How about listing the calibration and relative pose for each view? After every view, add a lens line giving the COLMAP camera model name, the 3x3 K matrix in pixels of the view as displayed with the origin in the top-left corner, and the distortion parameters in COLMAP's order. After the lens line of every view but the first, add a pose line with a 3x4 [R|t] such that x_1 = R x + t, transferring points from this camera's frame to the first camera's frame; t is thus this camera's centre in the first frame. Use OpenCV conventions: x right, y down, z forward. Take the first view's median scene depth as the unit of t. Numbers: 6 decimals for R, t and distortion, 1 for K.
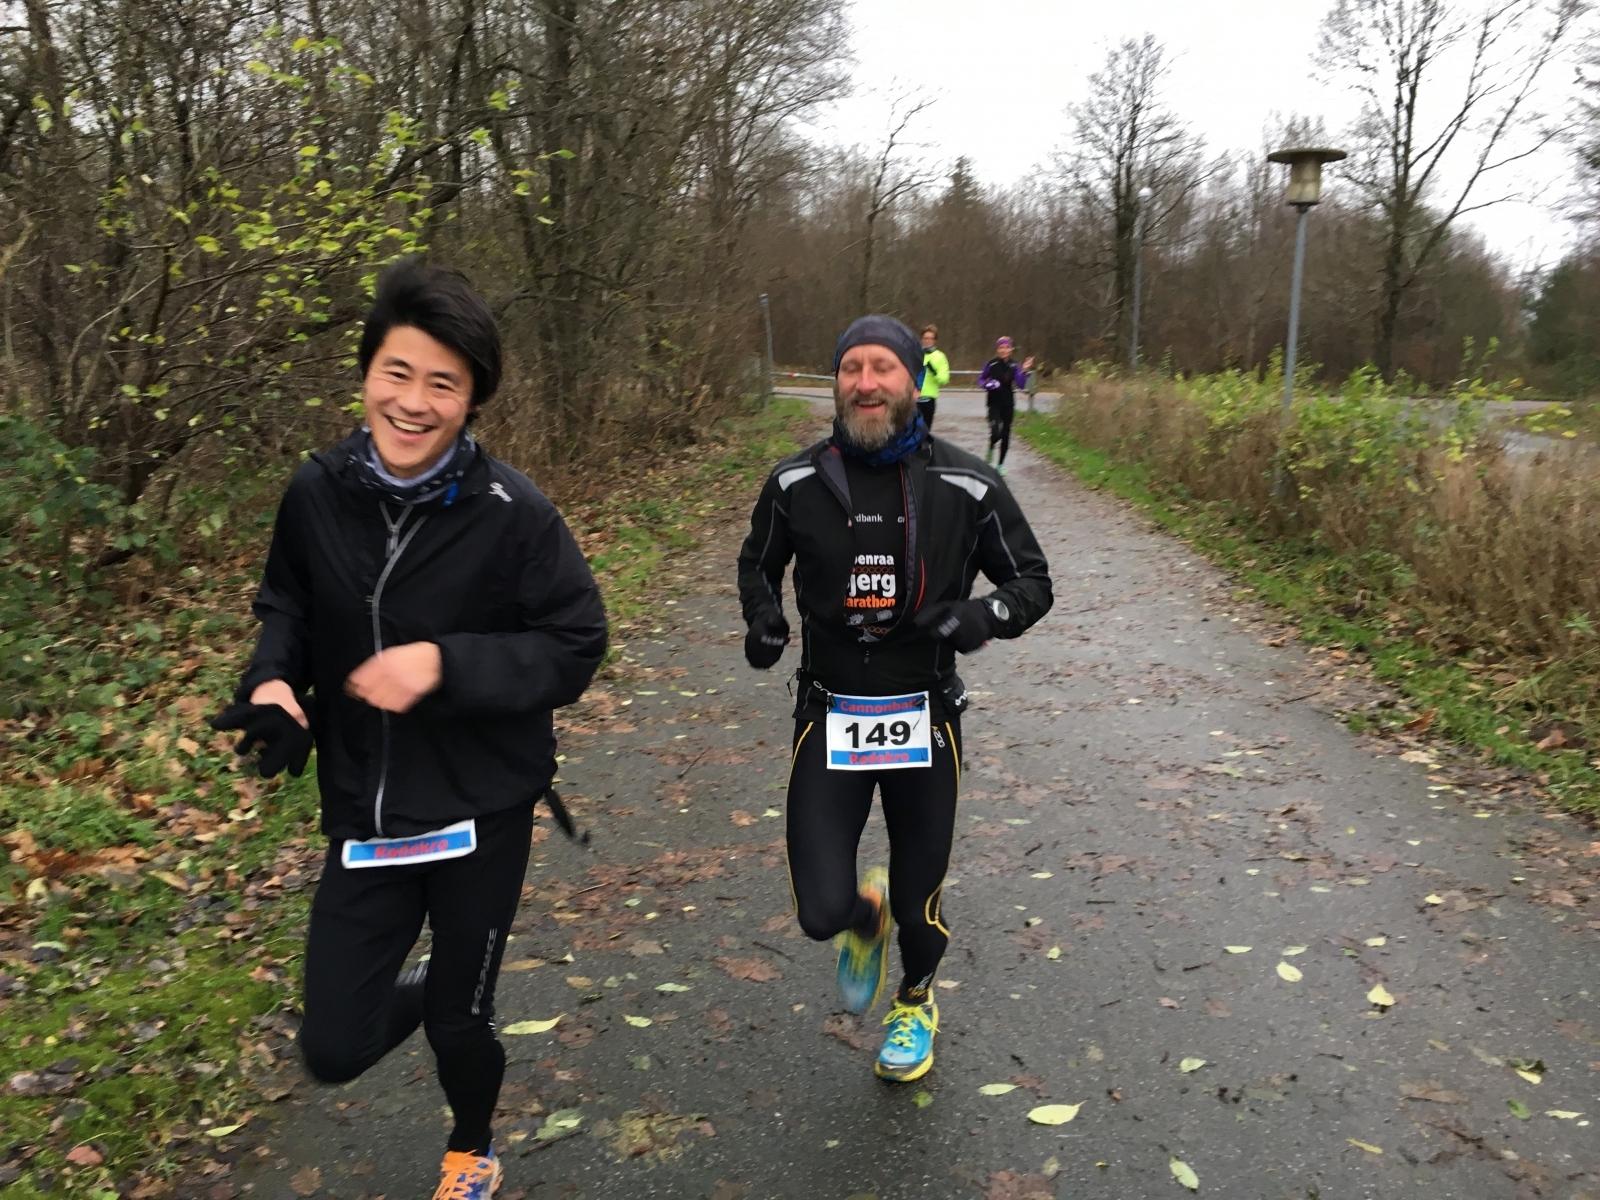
lens RADIAL K [[1362.4, 0, 807.0], [0, 1362.4, 568.4], [0, 0, 1]] dist [0.083192, -0.086724]
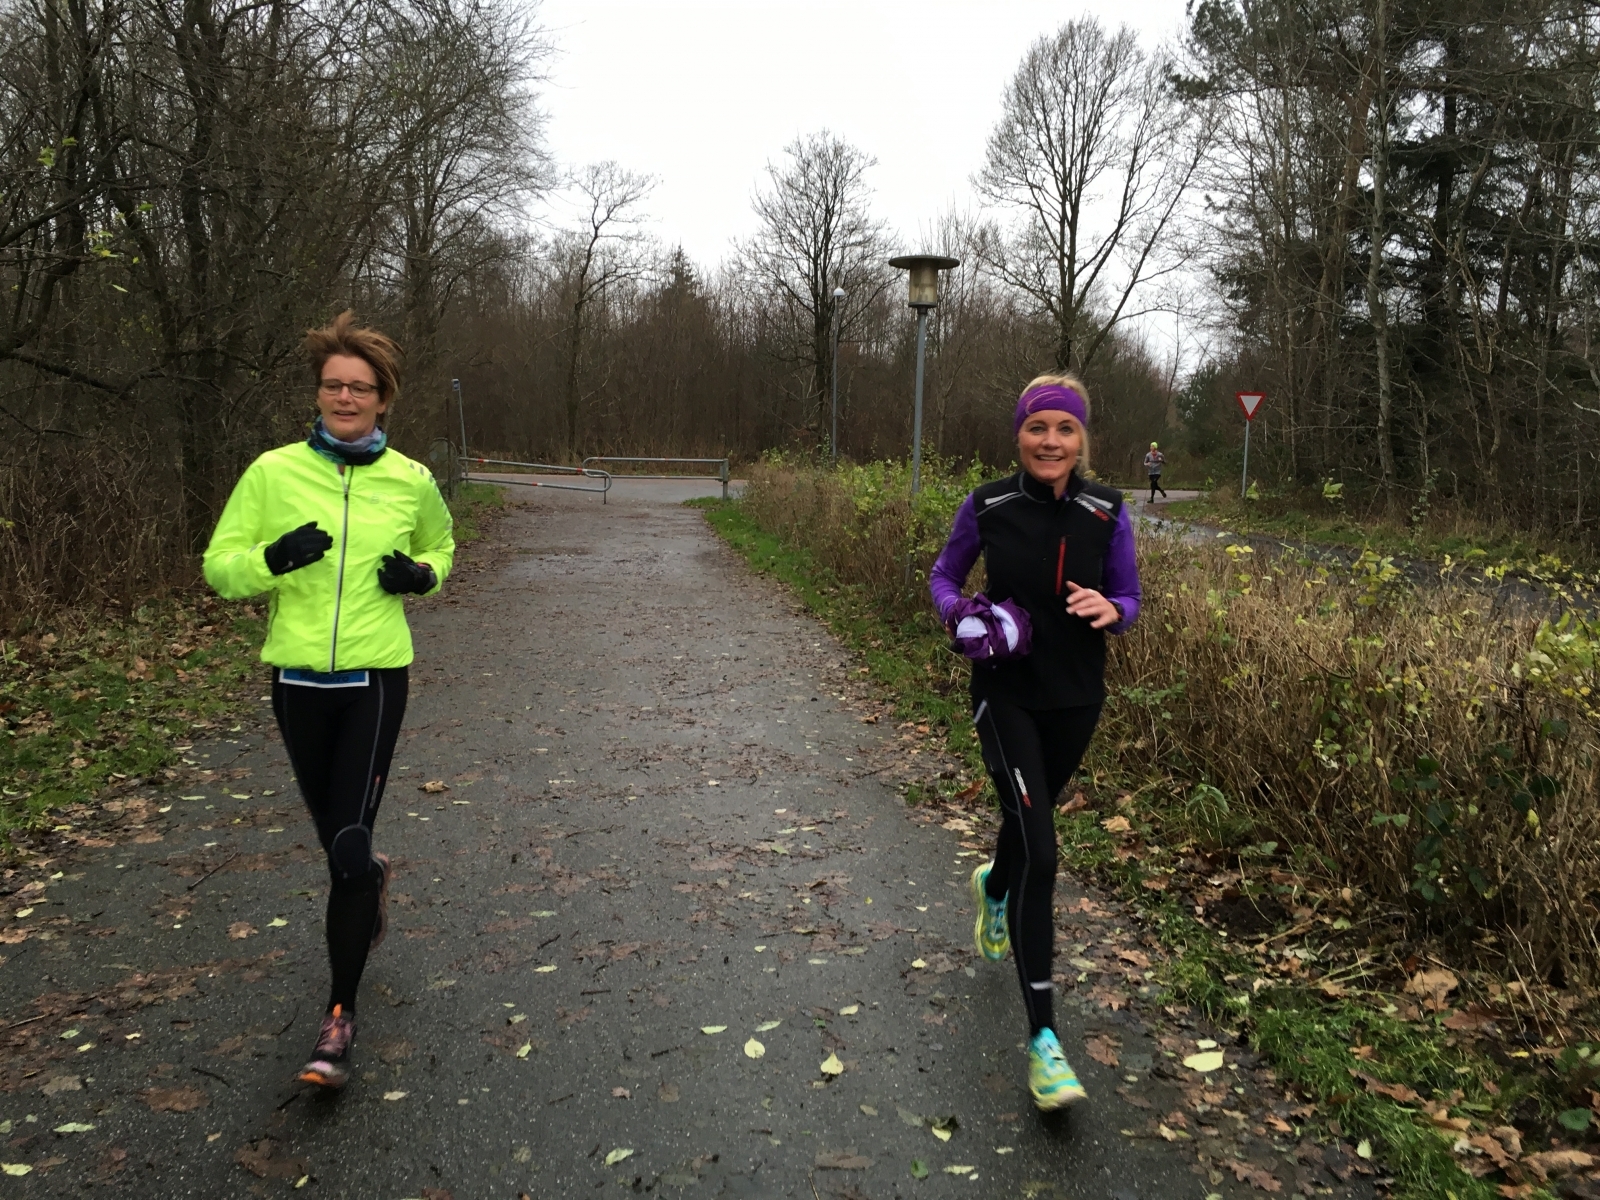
lens RADIAL K [[1362.4, 0, 807.0], [0, 1362.4, 568.4], [0, 0, 1]] dist [0.083192, -0.086724]
pose [[0.980439, -0.009595, 0.196591, 0.036645], [0.022068, 0.997872, -0.061353, 0.000919], [-0.195584, 0.064491, 0.978564, -0.002349]]
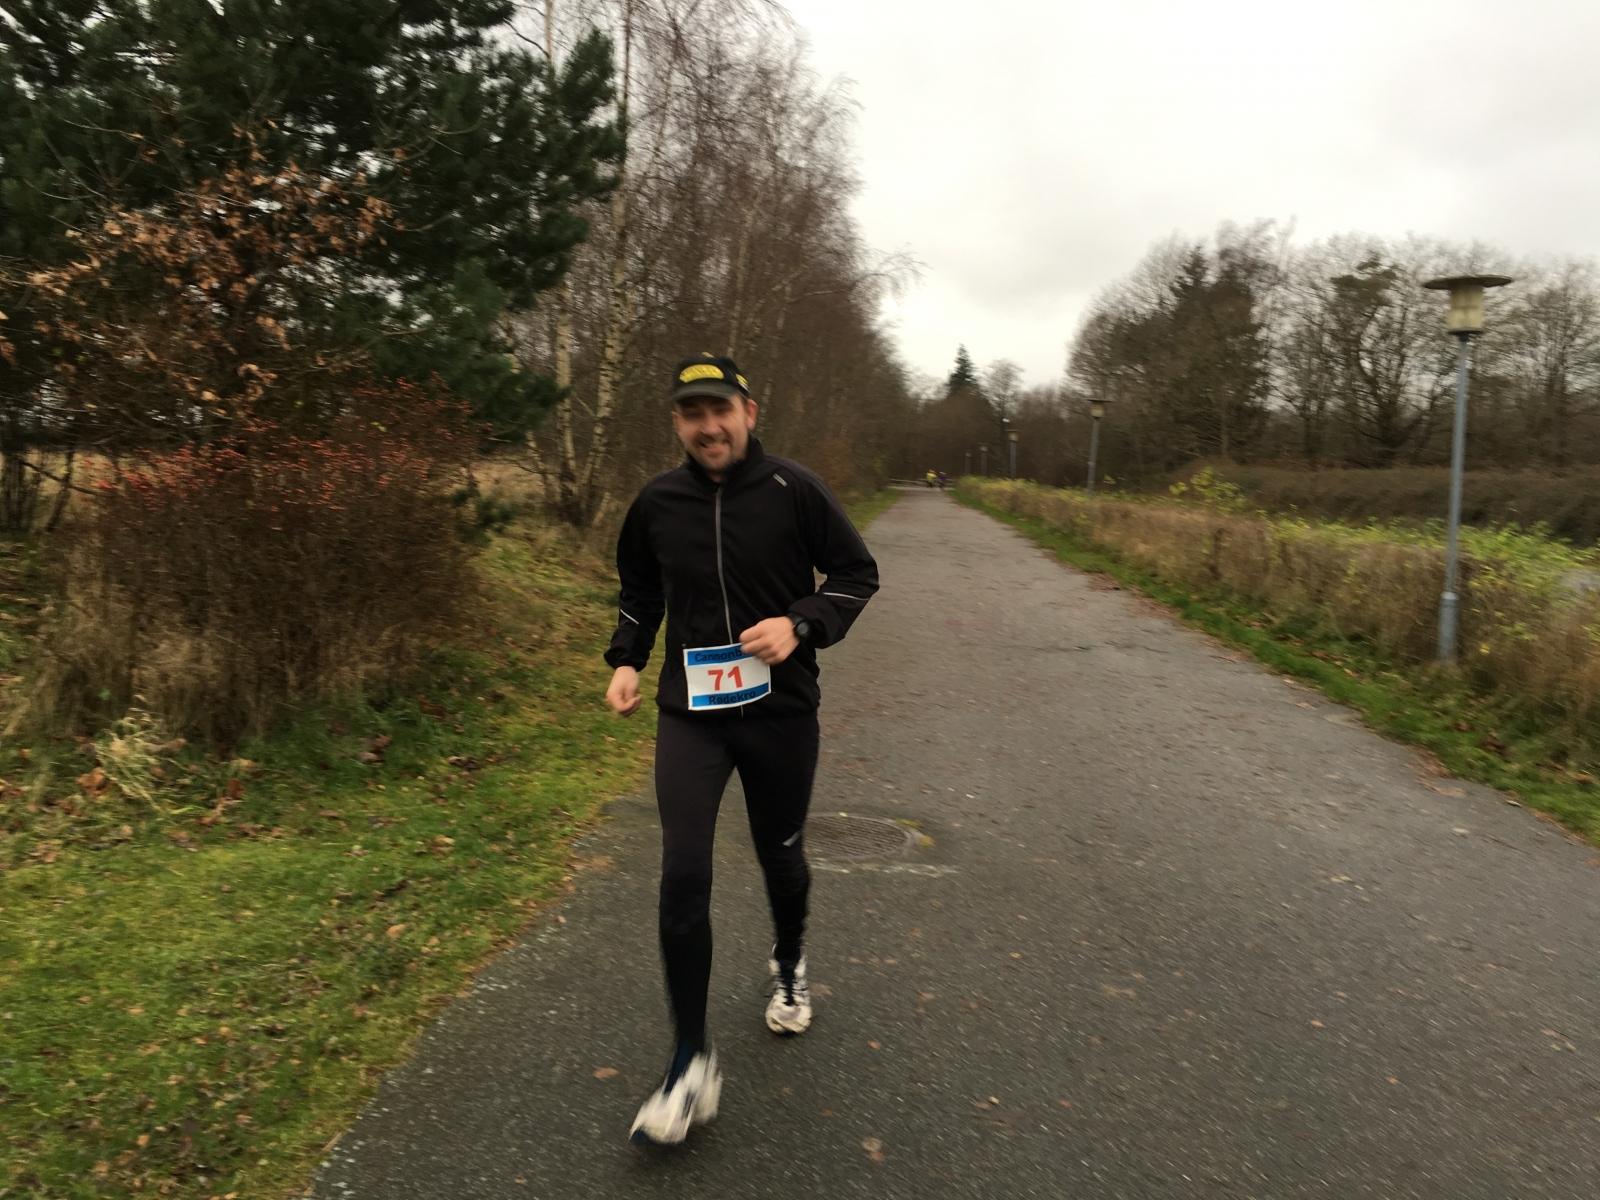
lens RADIAL K [[1362.4, 0, 807.0], [0, 1362.4, 568.4], [0, 0, 1]] dist [0.083192, -0.086724]
pose [[0.999822, -0.005108, -0.018146, -0.314288], [0.003509, 0.996194, -0.087091, 0.708279], [0.018522, 0.087012, 0.996035, -4.540820]]
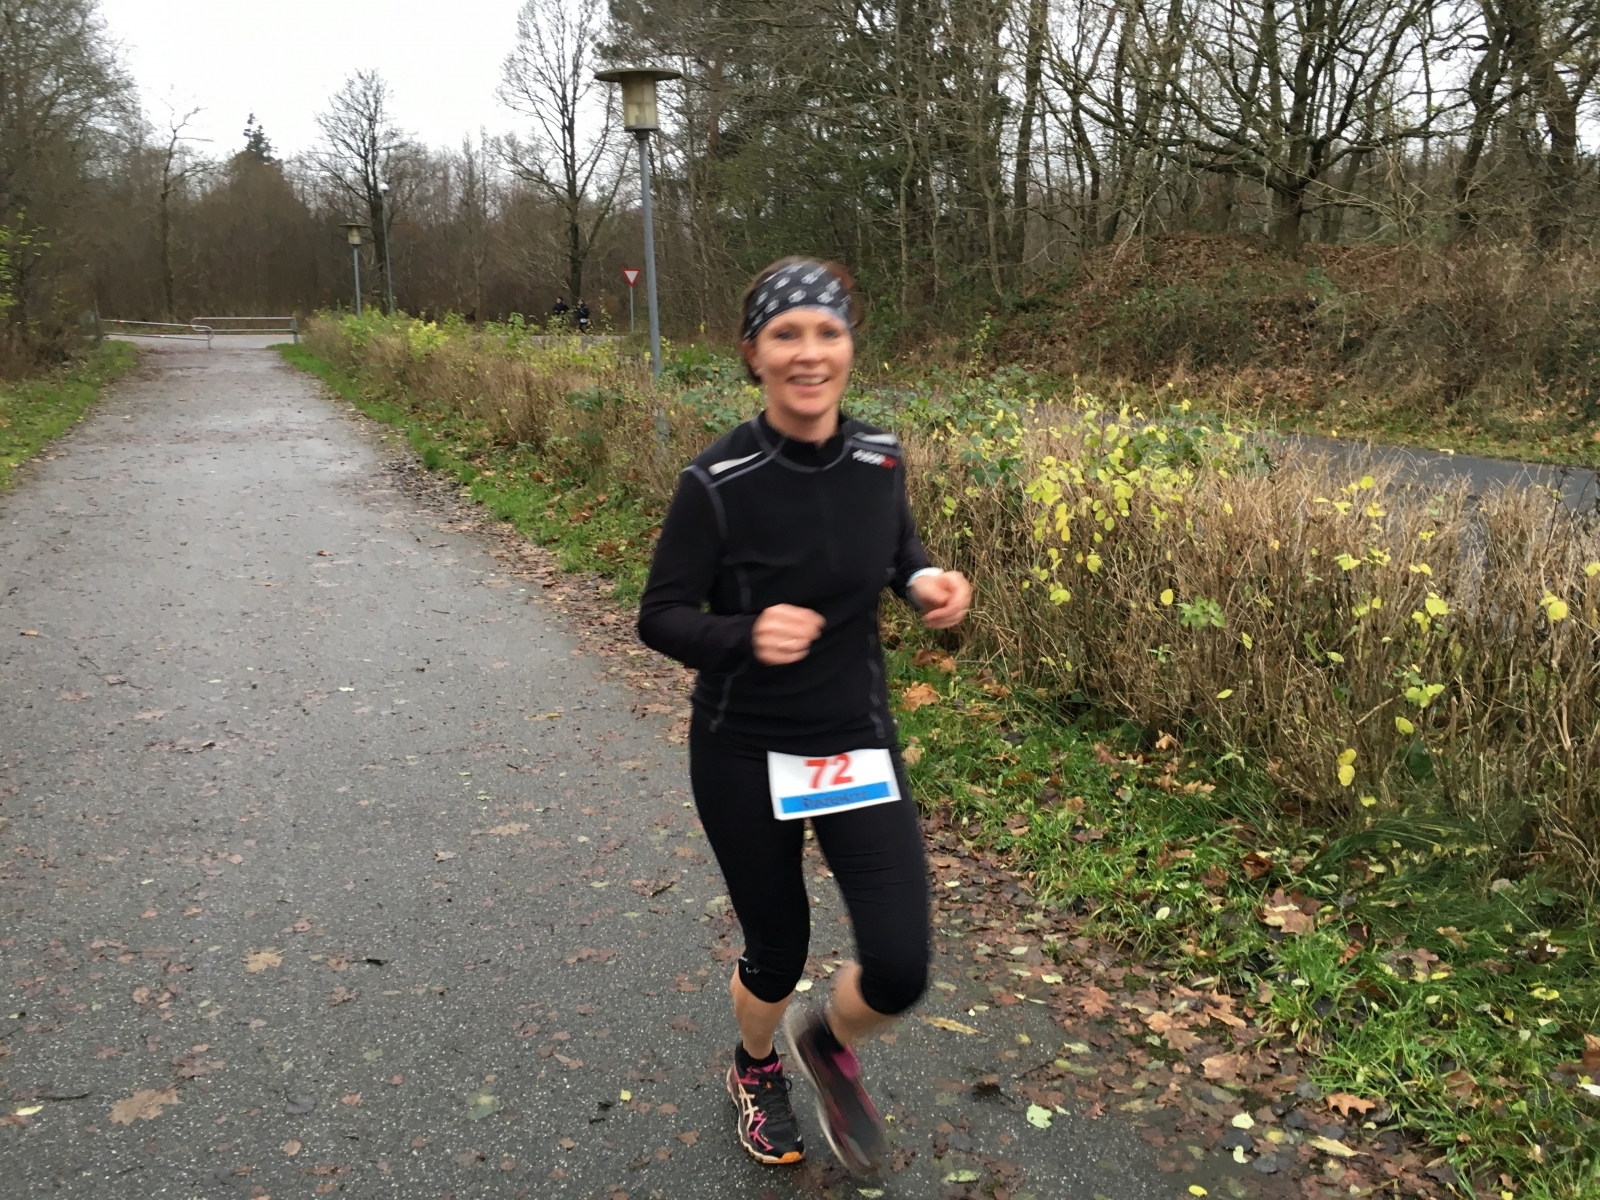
lens RADIAL K [[1352.0, 0, 803.4], [0, 1352.0, 577.0], [0, 0, 1]] dist [0.105772, -0.159773]
pose [[0.893277, -0.104261, 0.437247, -0.041572], [0.086449, 0.994417, 0.060505, 0.157600], [-0.441115, -0.016248, 0.897304, -0.987941]]
